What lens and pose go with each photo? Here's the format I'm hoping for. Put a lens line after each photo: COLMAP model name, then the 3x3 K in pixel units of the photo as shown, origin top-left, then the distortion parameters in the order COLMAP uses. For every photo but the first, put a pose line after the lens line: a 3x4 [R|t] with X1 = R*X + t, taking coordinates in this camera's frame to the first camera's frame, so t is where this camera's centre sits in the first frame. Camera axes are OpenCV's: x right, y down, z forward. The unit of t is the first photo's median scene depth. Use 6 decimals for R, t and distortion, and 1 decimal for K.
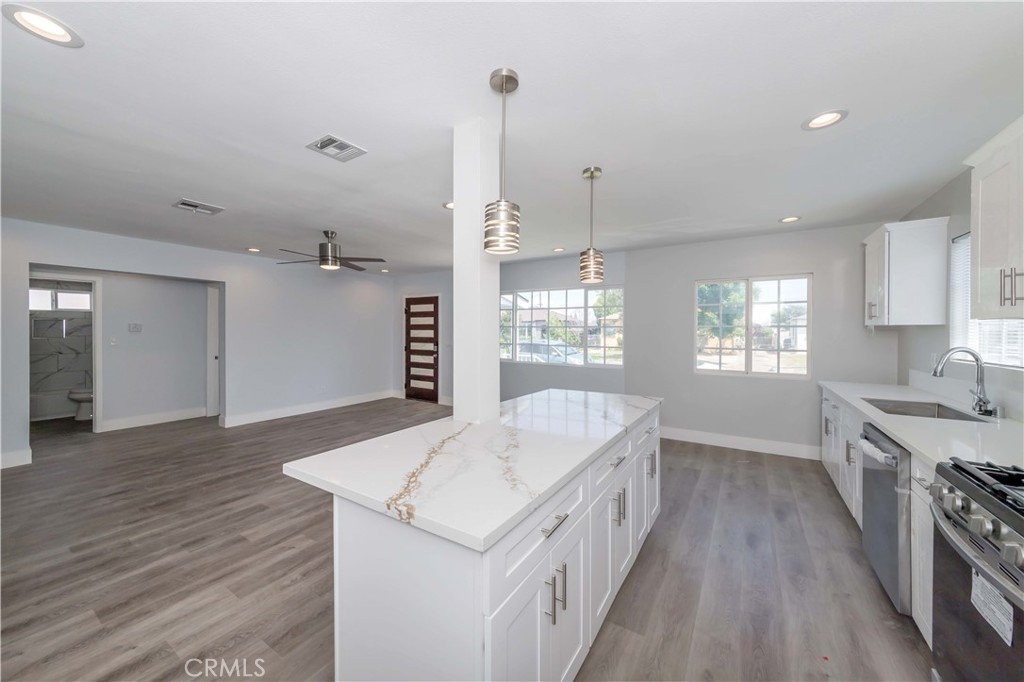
lens RADIAL K [[372.3, 0, 510.9], [0, 372.3, 333.1], [0, 0, 1]] dist [0.001492, 0.000331]
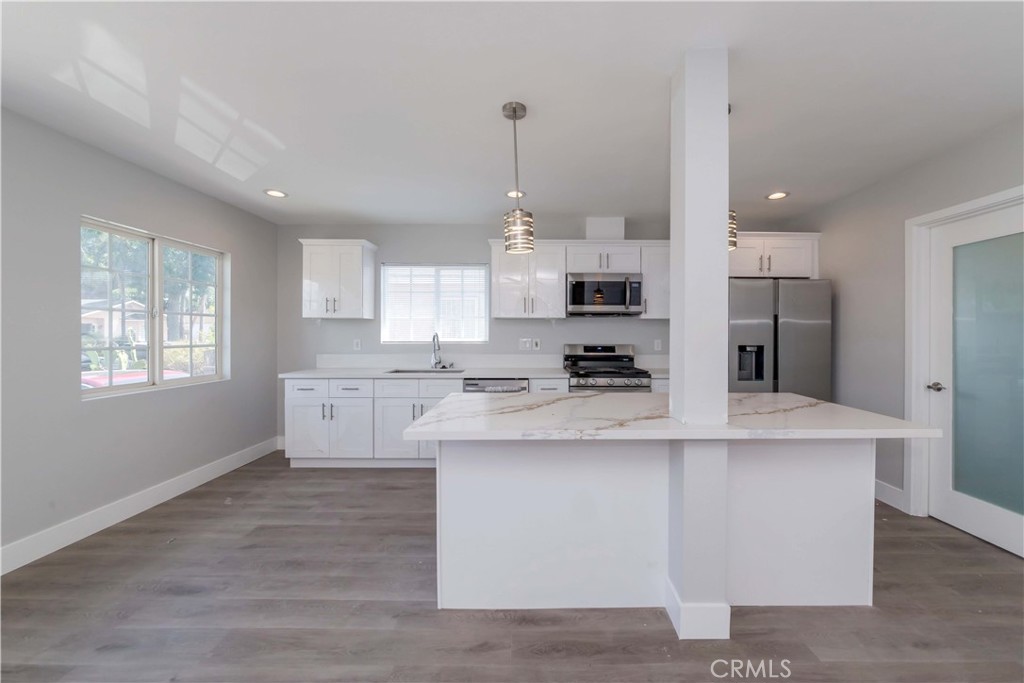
lens RADIAL K [[380.5, 0, 531.8], [0, 380.5, 335.5], [0, 0, 1]] dist [-0.008391, -0.000005]
pose [[-0.542940, -0.006073, 0.839749, -0.484902], [0.001460, 0.999966, 0.008176, 0.033801], [-0.839770, 0.005665, -0.542913, 1.434987]]
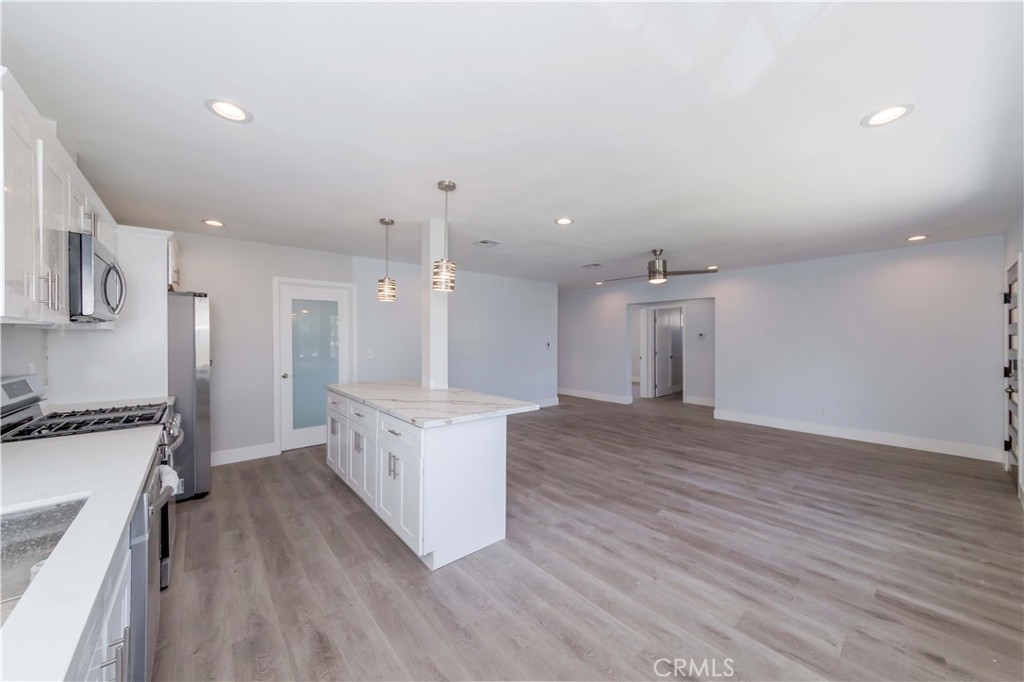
lens RADIAL K [[363.8, 0, 512.0], [0, 363.8, 341.0], [0, 0, 1]] dist [0.000677, 0.000152]
pose [[-0.285993, 0.005190, -0.958218, 1.168762], [-0.005191, 0.999962, 0.006965, -0.001448], [0.958218, 0.006966, -0.285955, 1.501672]]
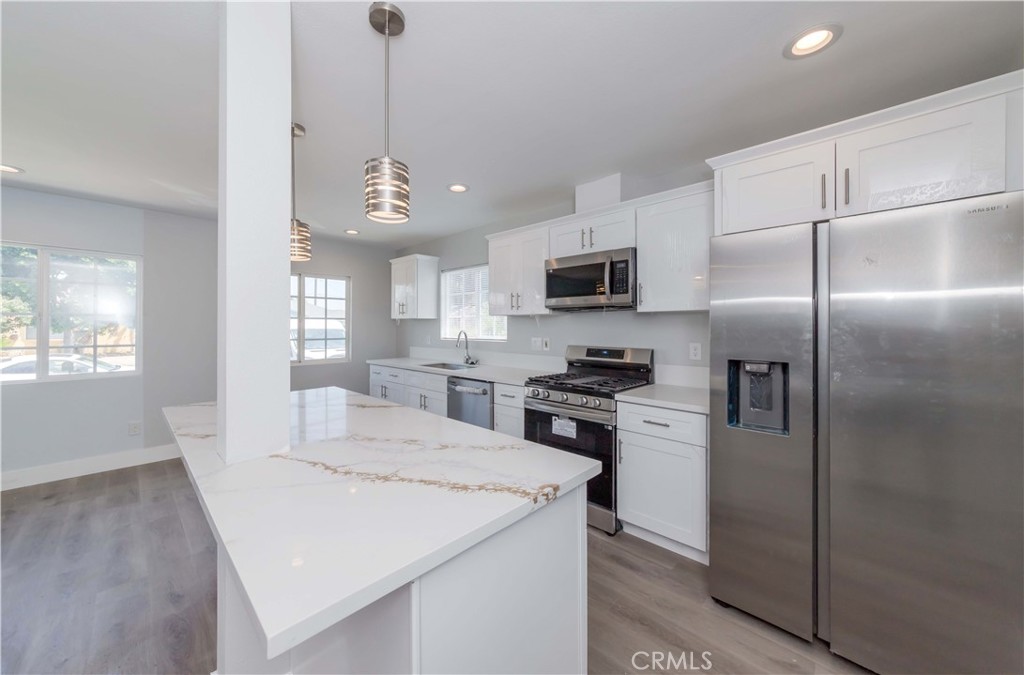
lens RADIAL K [[369.5, 0, 511.3], [0, 369.5, 327.4], [0, 0, 1]] dist [0.001329, 0.000152]
pose [[0.186873, -0.003531, 0.982378, -0.516578], [0.004998, 0.999984, 0.002644, 0.016769], [-0.982371, 0.004415, 0.186888, 0.373503]]
